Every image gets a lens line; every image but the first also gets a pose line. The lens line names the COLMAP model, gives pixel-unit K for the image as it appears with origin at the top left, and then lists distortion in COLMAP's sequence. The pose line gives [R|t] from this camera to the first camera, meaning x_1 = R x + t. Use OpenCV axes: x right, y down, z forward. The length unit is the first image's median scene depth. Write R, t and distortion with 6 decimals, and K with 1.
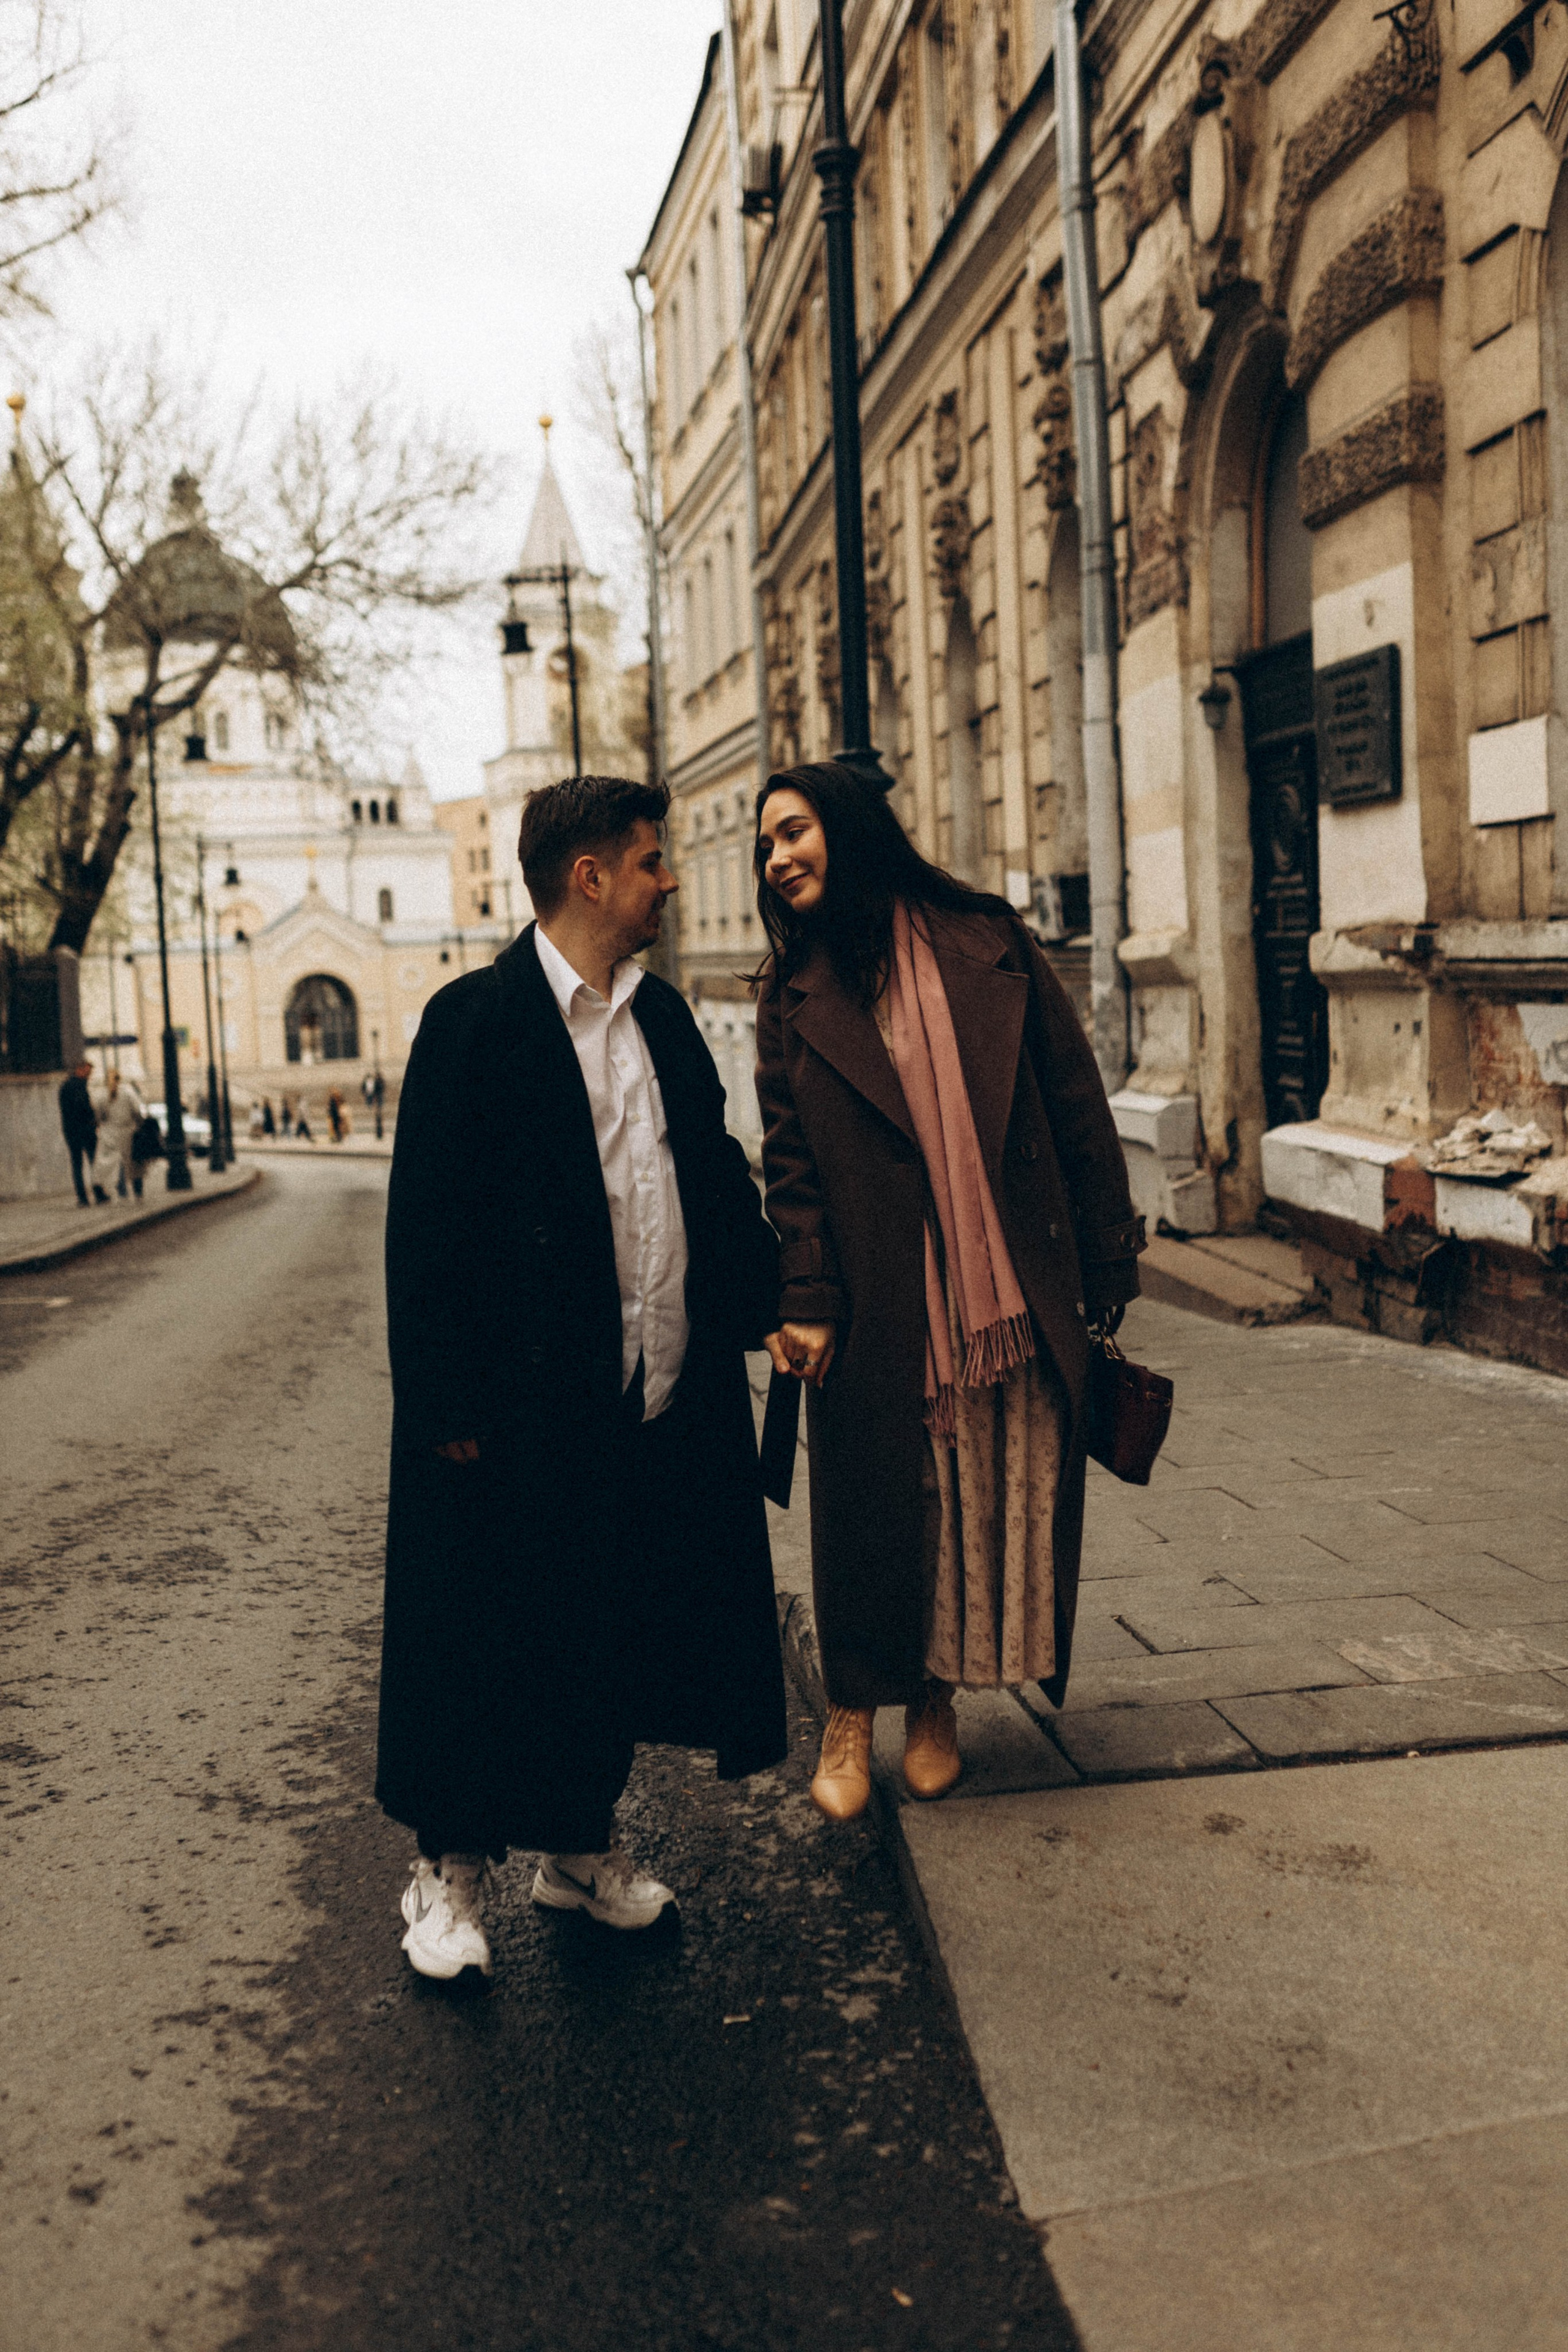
lens RADIAL K [[2230.0, 0, 779.7], [0, 2230.0, 1158.7], [0, 0, 1]] dist [0.016267, 0.000000]
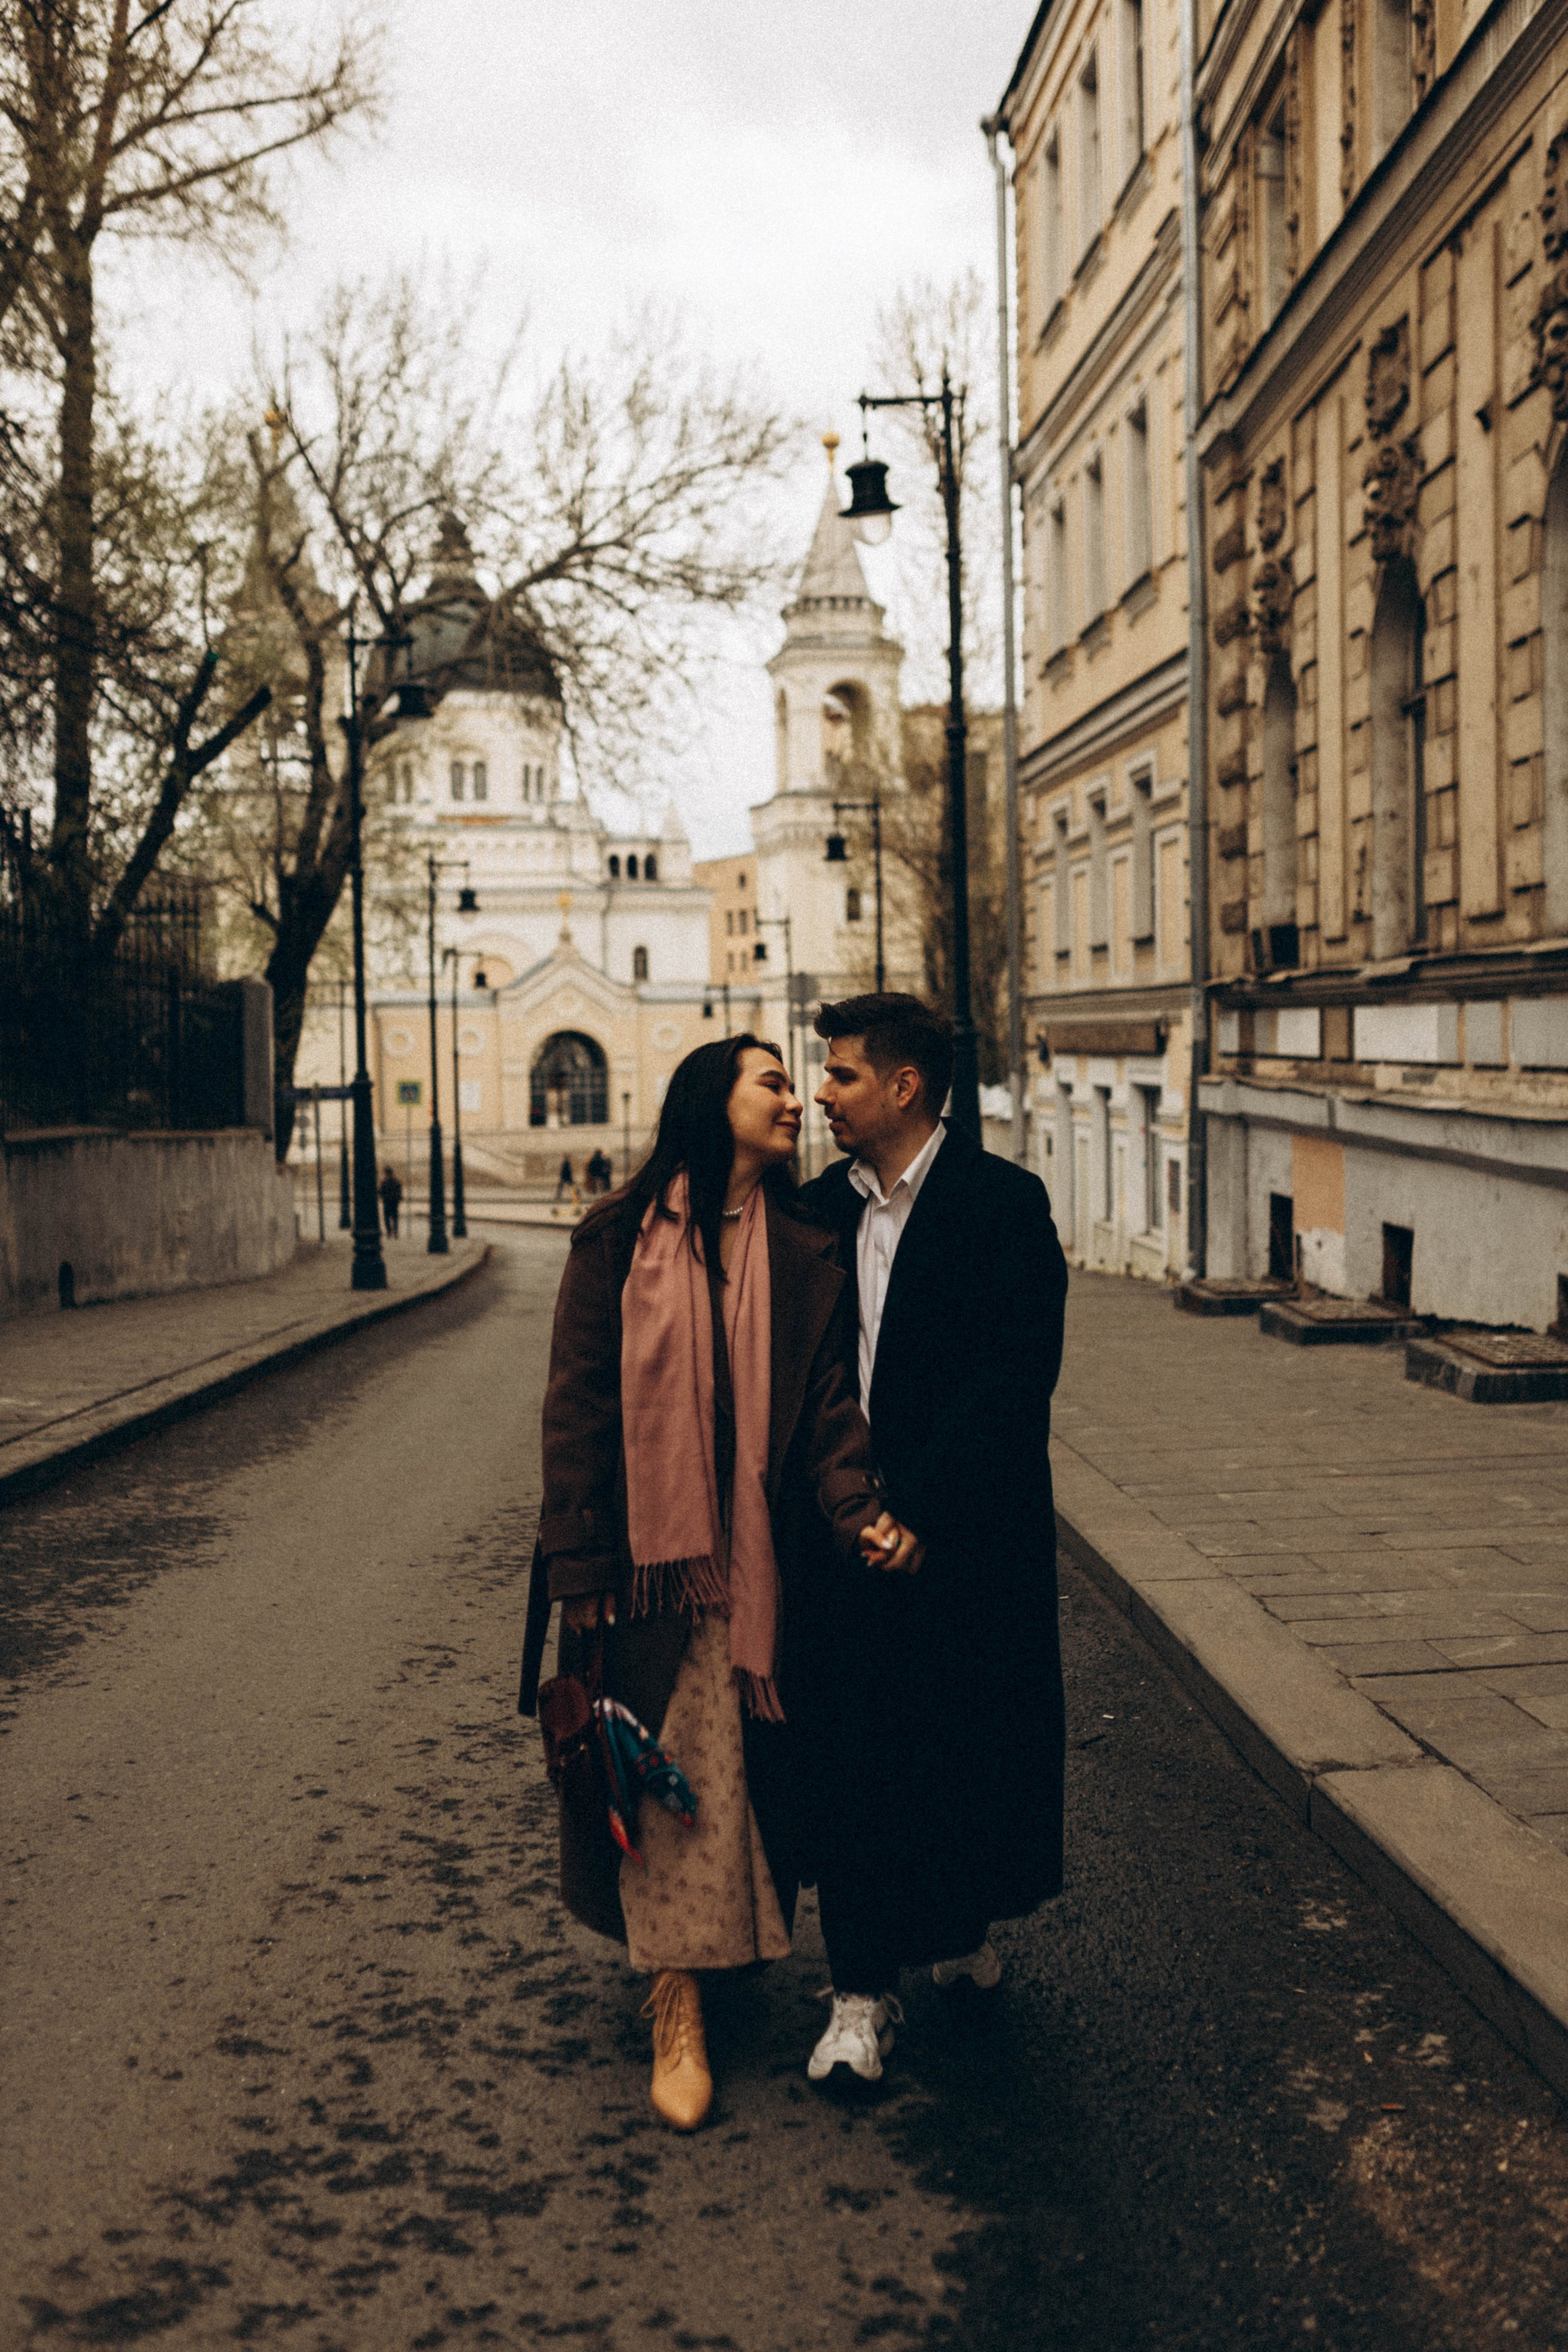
lens RADIAL K [[2230.0, 0, 791.4], [0, 2230.0, 1186.1], [0, 0, 1]] dist [0.016267, 0.000000]
pose [[0.994237, 0.030845, -0.102672, -0.034414], [-0.033050, 0.999257, -0.019842, -0.006683], [0.101983, 0.023121, 0.994517, 0.177813]]
